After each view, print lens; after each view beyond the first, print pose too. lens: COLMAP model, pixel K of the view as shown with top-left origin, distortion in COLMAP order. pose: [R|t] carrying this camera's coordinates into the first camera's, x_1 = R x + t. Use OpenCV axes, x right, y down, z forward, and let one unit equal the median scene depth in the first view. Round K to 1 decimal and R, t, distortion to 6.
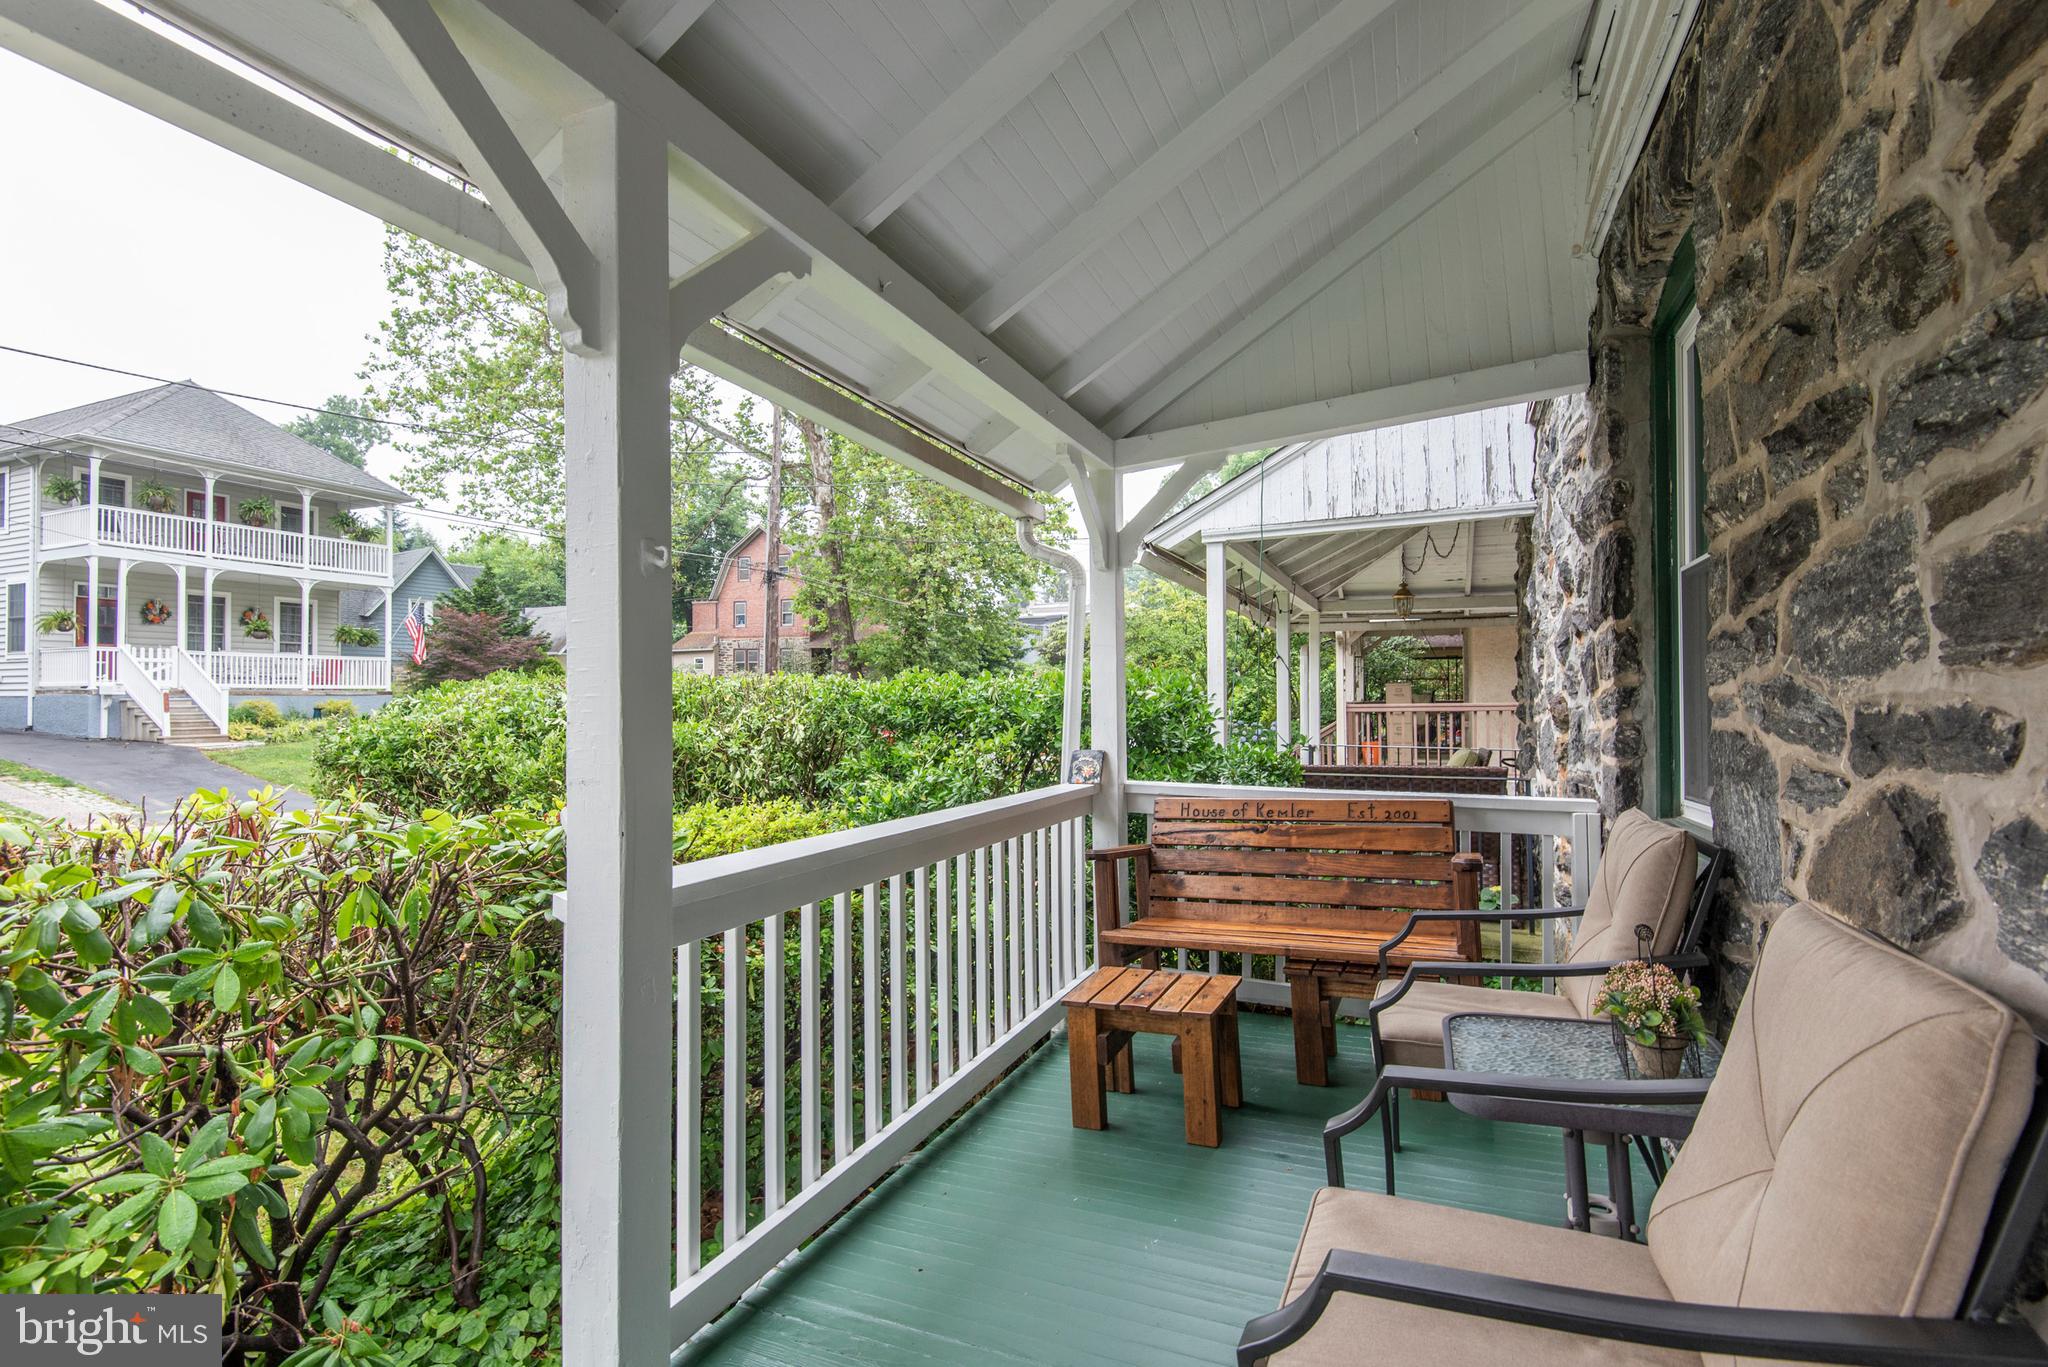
lens RADIAL K [[940.6, 0, 1014.2], [0, 940.6, 688.6], [0, 0, 1]] dist [0.038824, -0.026867]
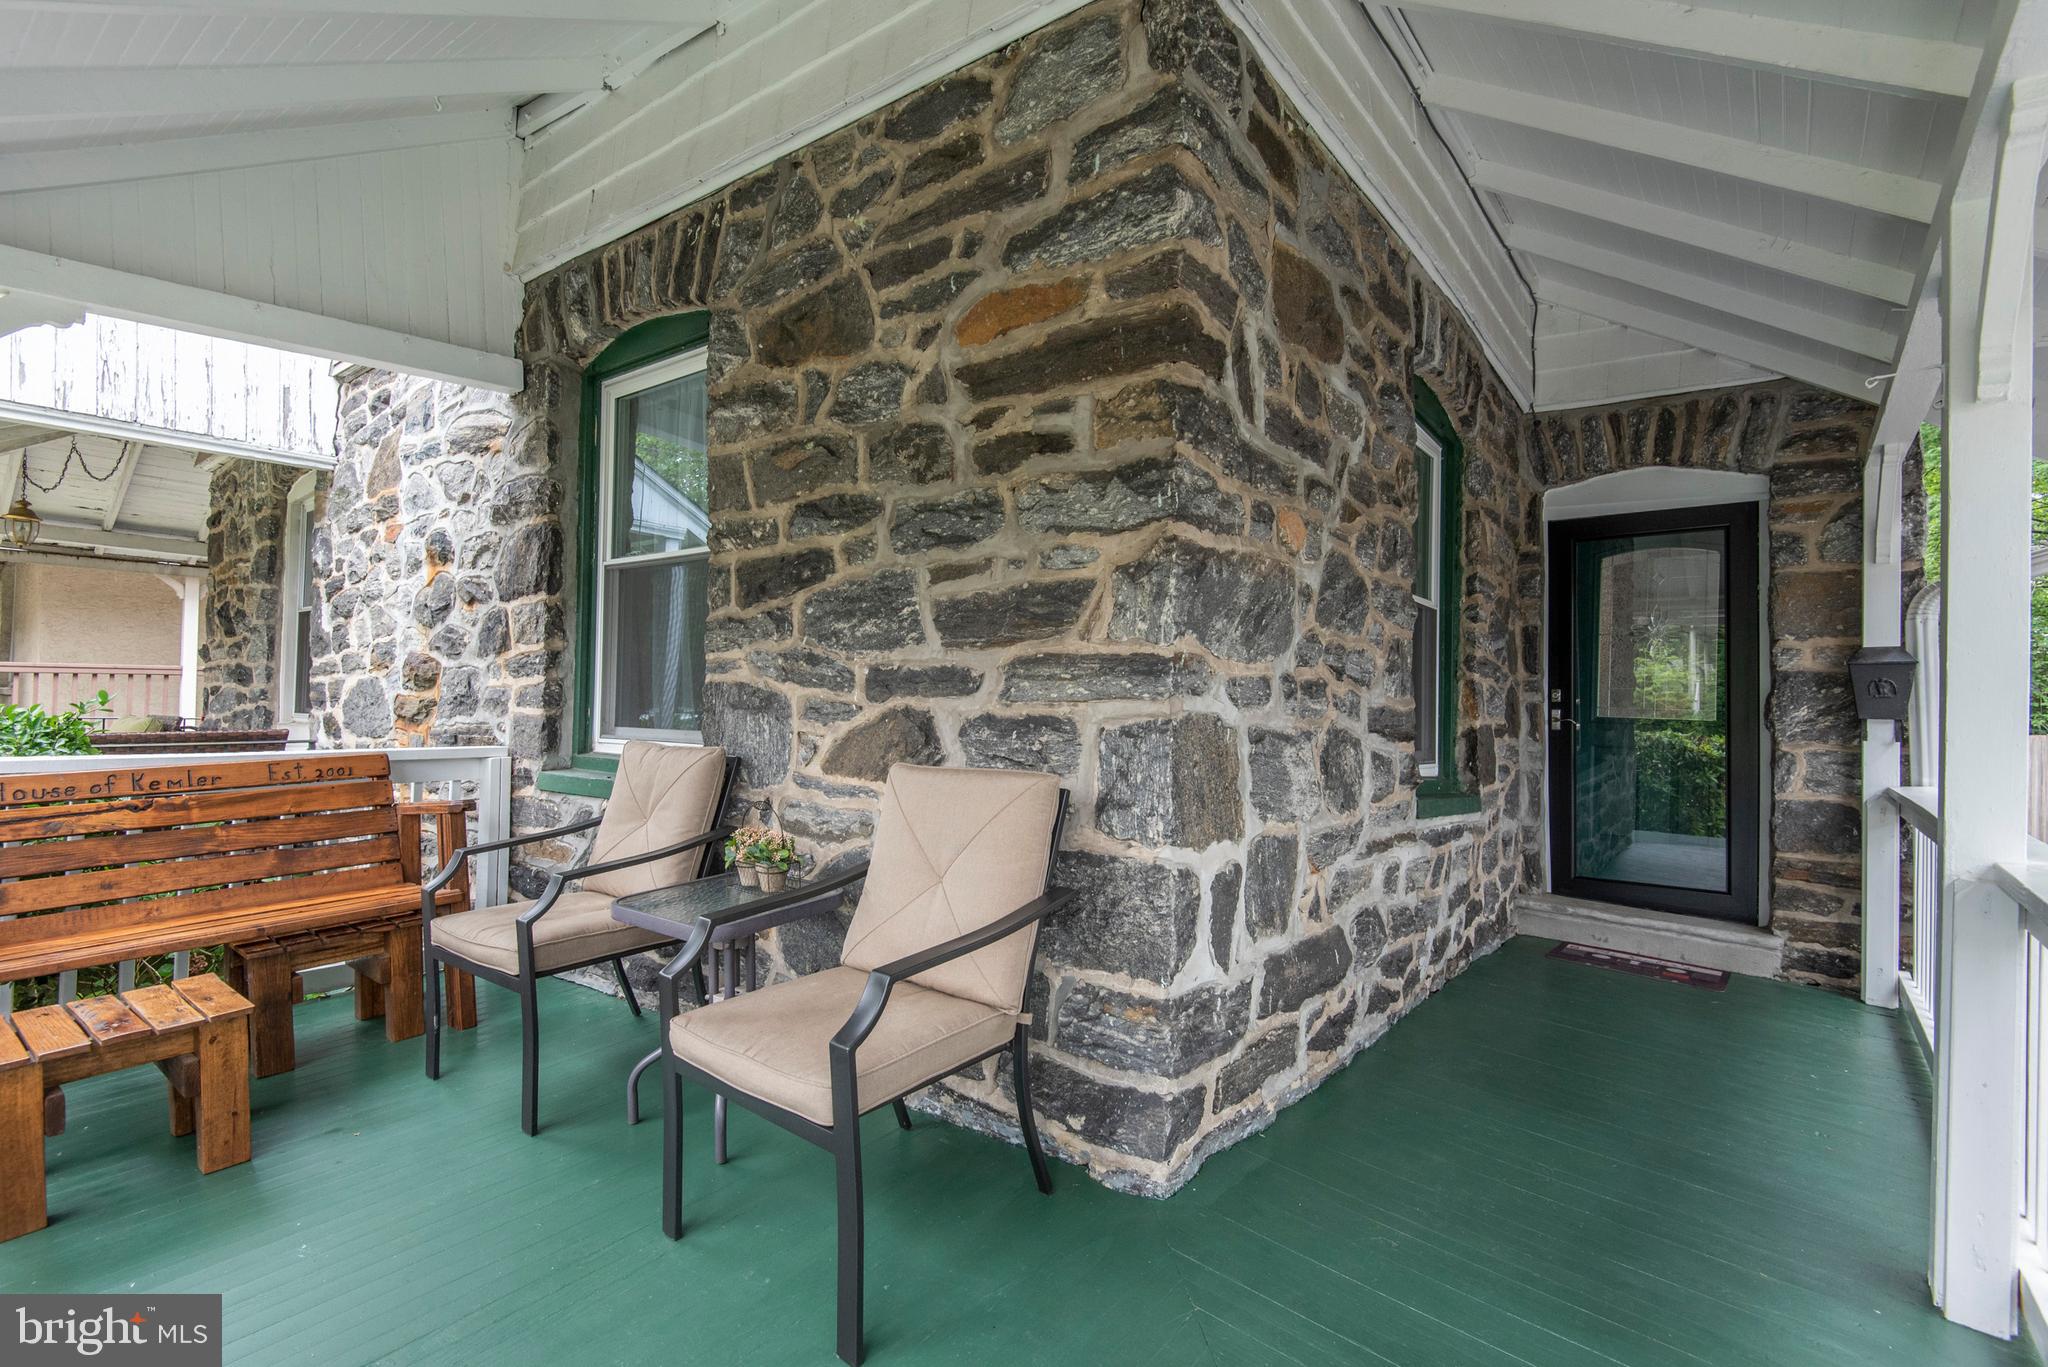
lens RADIAL K [[940.6, 0, 1014.2], [0, 940.6, 688.6], [0, 0, 1]] dist [0.038824, -0.026867]
pose [[0.234308, 0.015068, 0.972046, -0.604540], [-0.042701, 0.999074, -0.005194, 0.041797], [-0.971224, -0.040290, 0.234735, 0.189213]]
